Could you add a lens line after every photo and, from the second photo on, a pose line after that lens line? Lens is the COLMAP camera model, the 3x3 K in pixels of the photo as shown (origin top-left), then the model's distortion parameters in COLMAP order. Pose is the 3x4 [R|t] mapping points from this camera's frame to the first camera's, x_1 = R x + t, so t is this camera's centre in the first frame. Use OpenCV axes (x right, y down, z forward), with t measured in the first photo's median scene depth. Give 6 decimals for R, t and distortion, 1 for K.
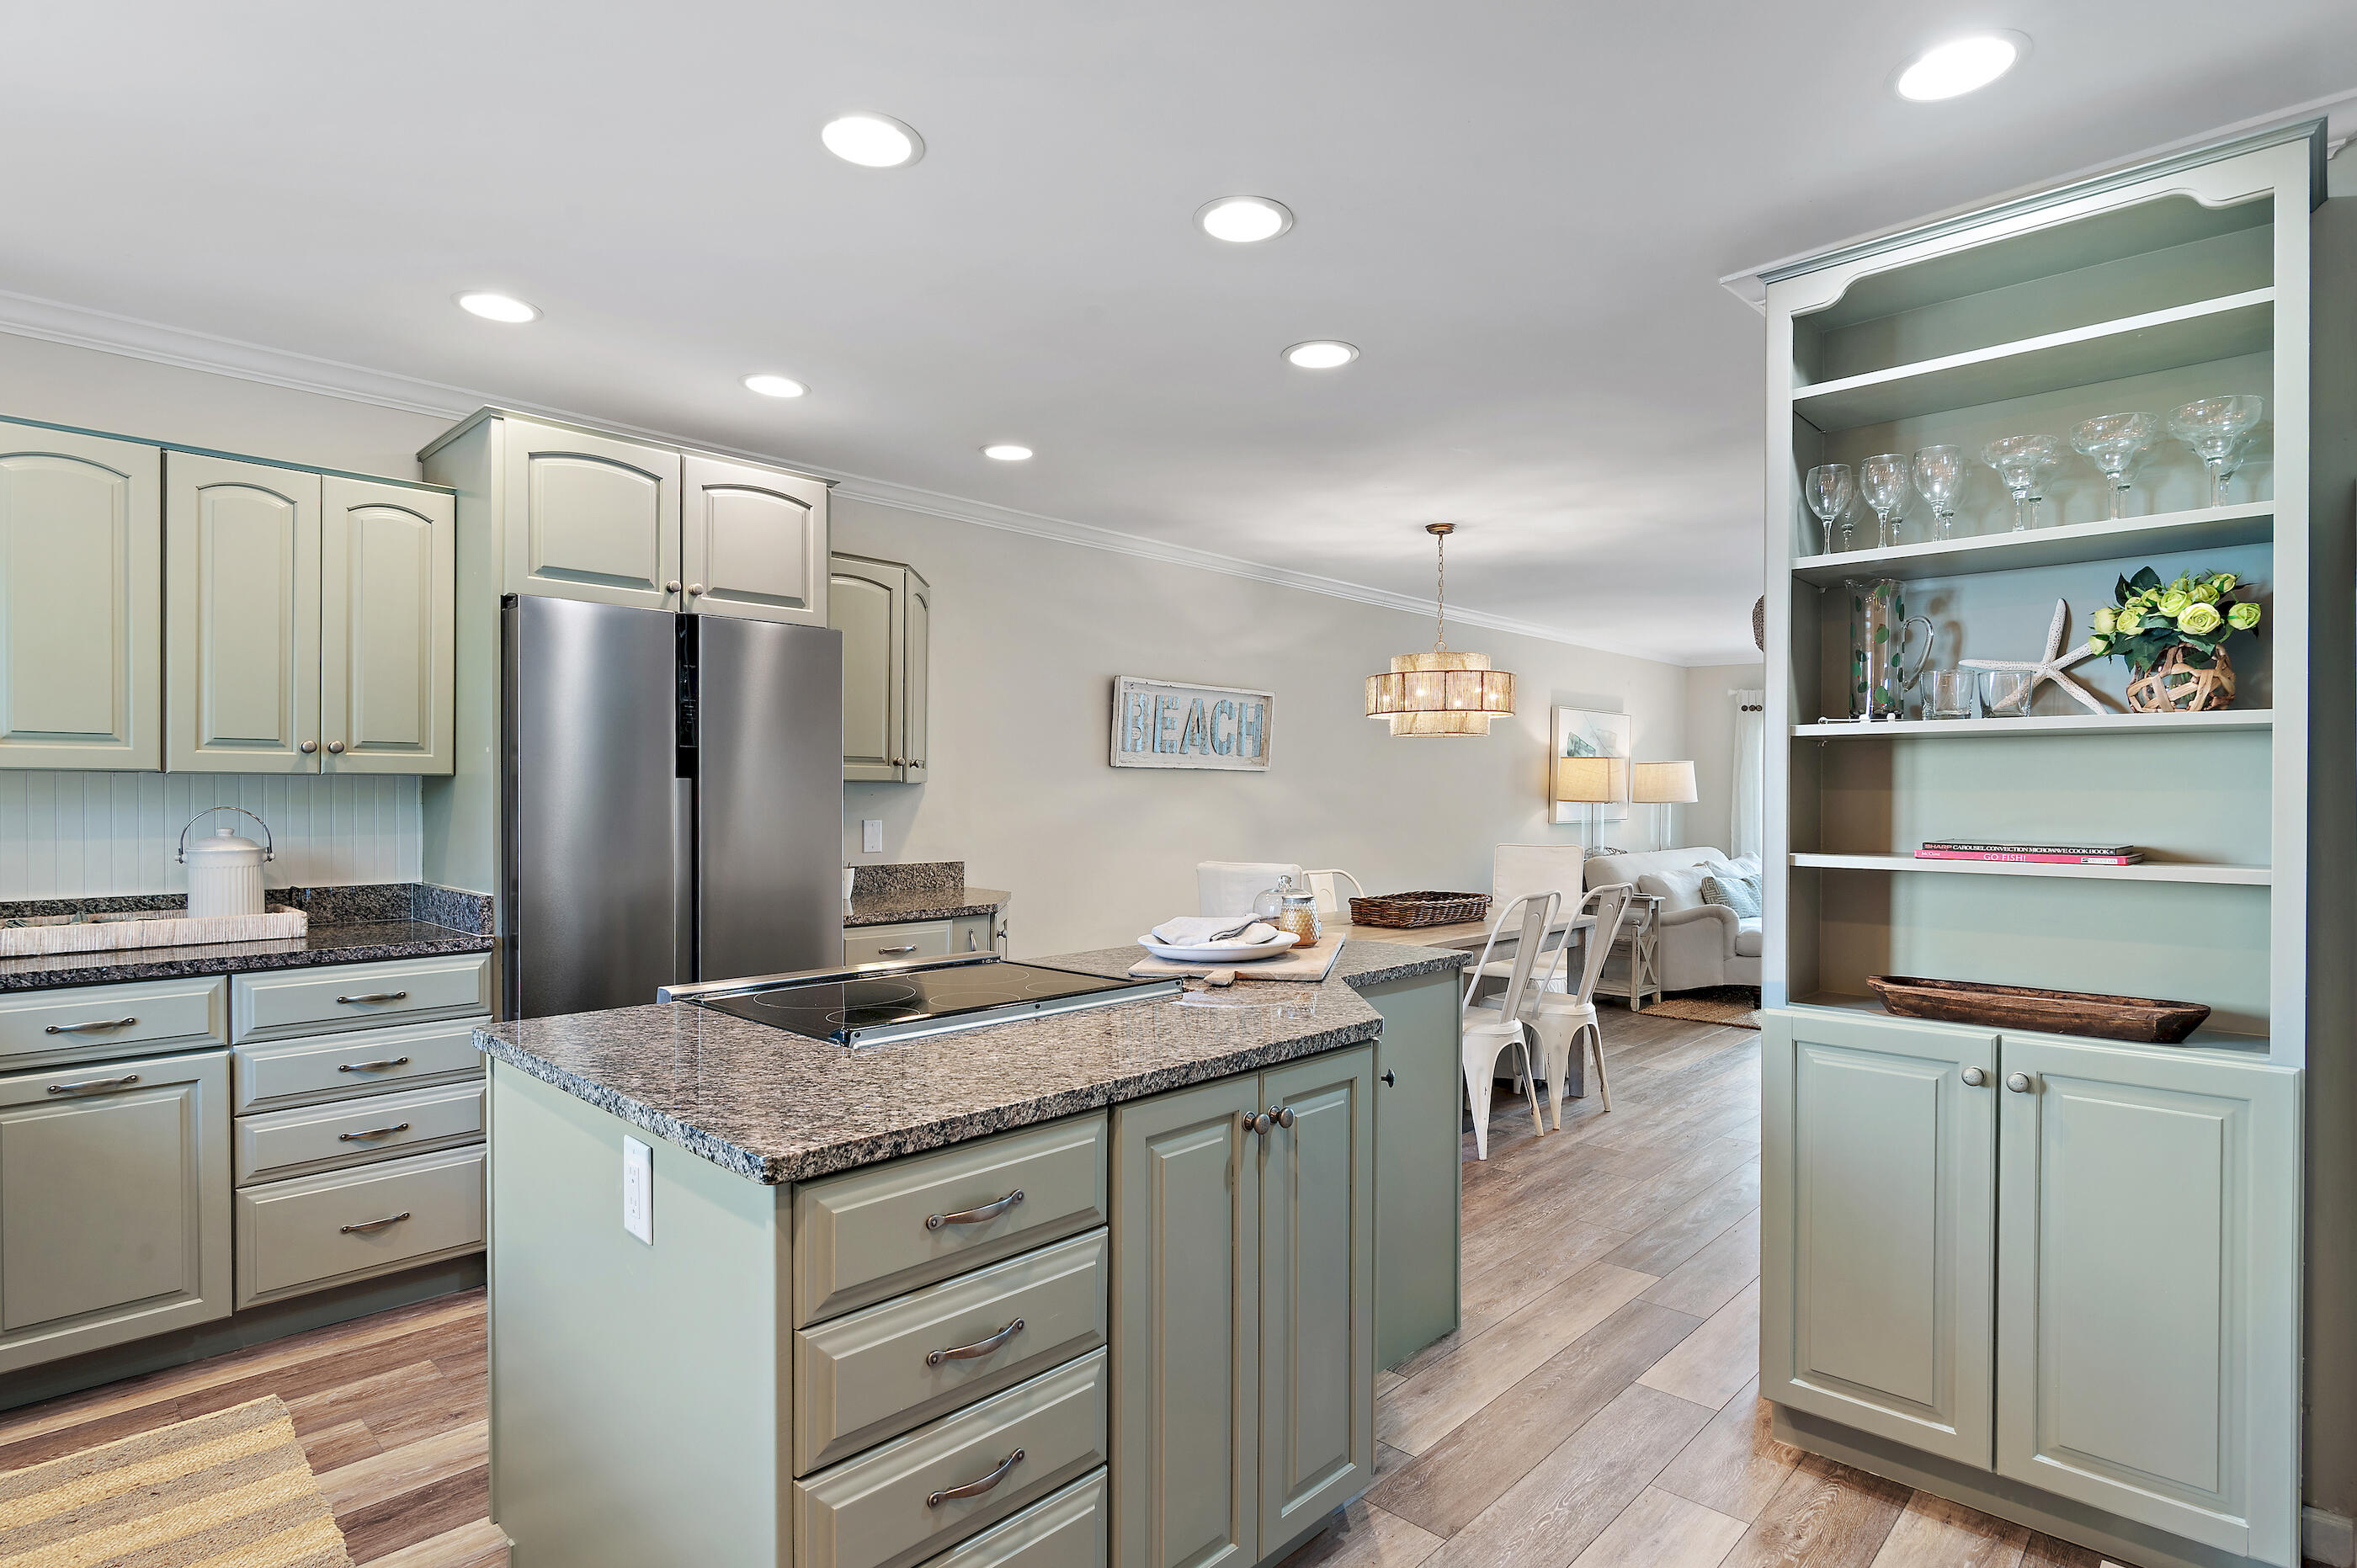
lens RADIAL K [[1207.7, 0, 1178.5], [0, 1207.7, 784.0], [0, 0, 1]] dist [0.000511, -0.000110]
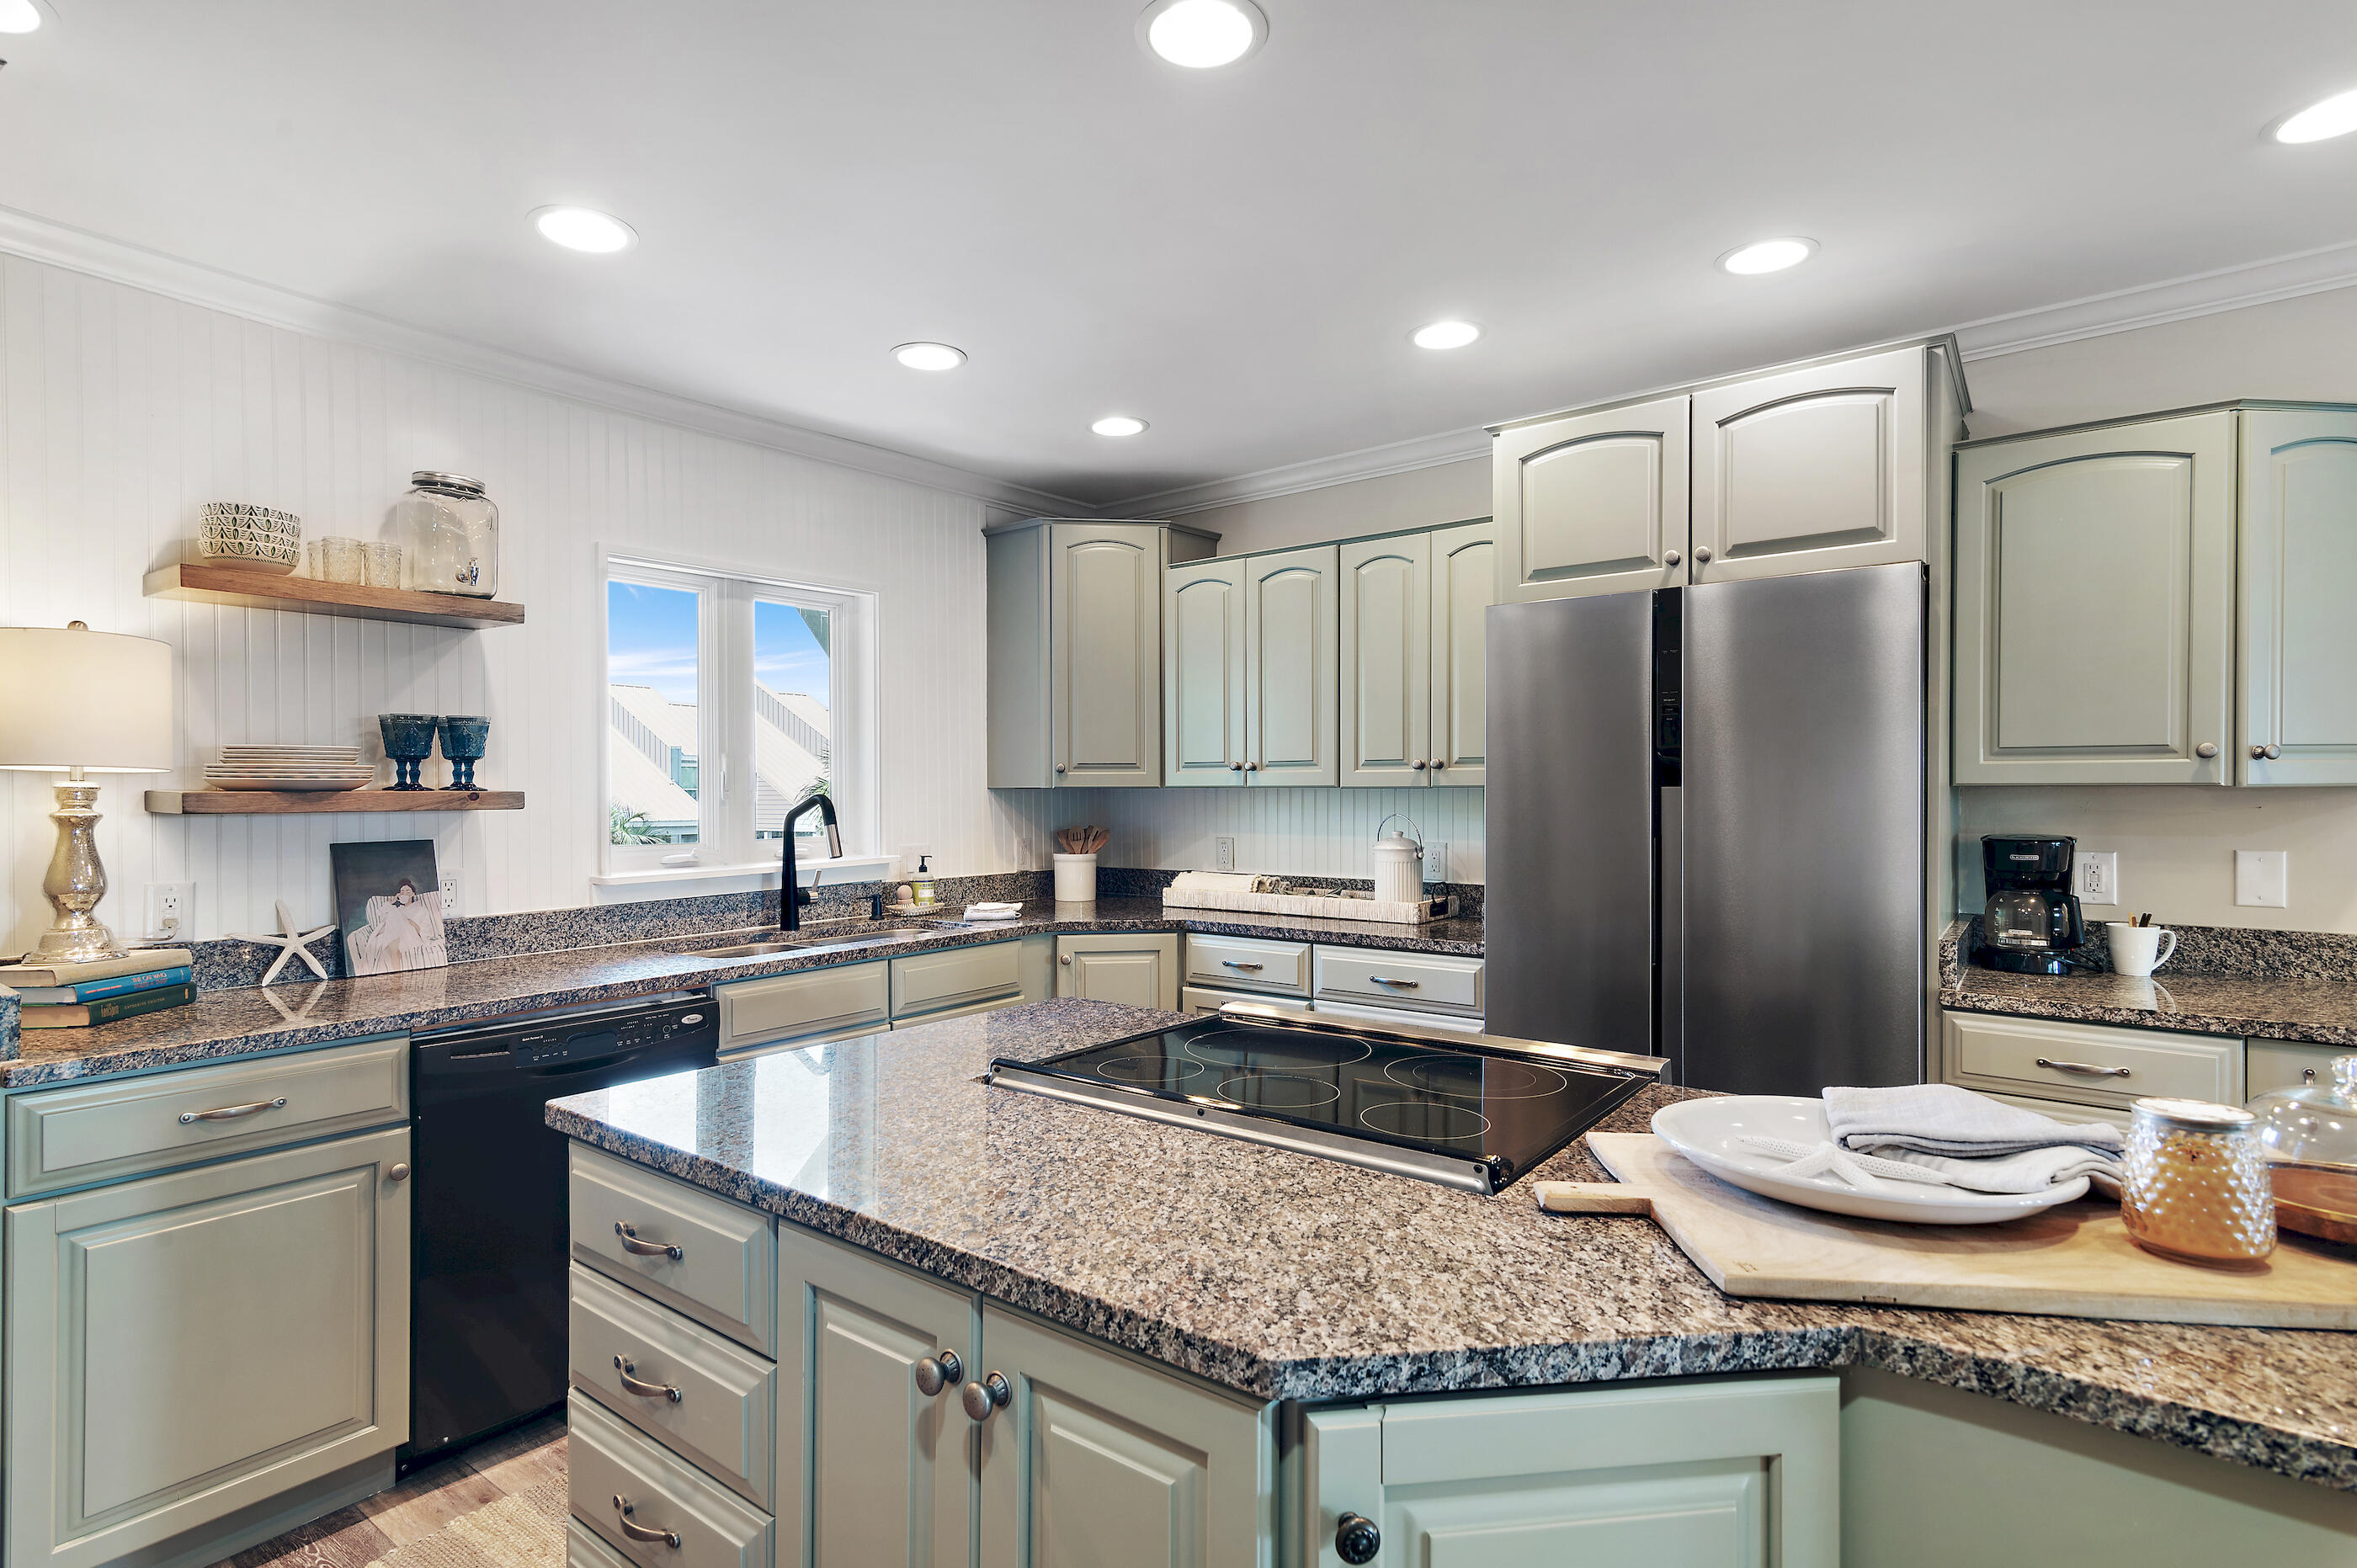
lens RADIAL K [[1154.1, 0, 1169.7], [0, 1154.1, 796.2], [0, 0, 1]] dist [-0.016878, 0.038396]
pose [[0.108347, -0.005012, -0.994101, 0.422182], [0.006252, 0.999971, -0.004360, 0.004405], [0.994094, -0.005742, 0.108375, 0.708013]]
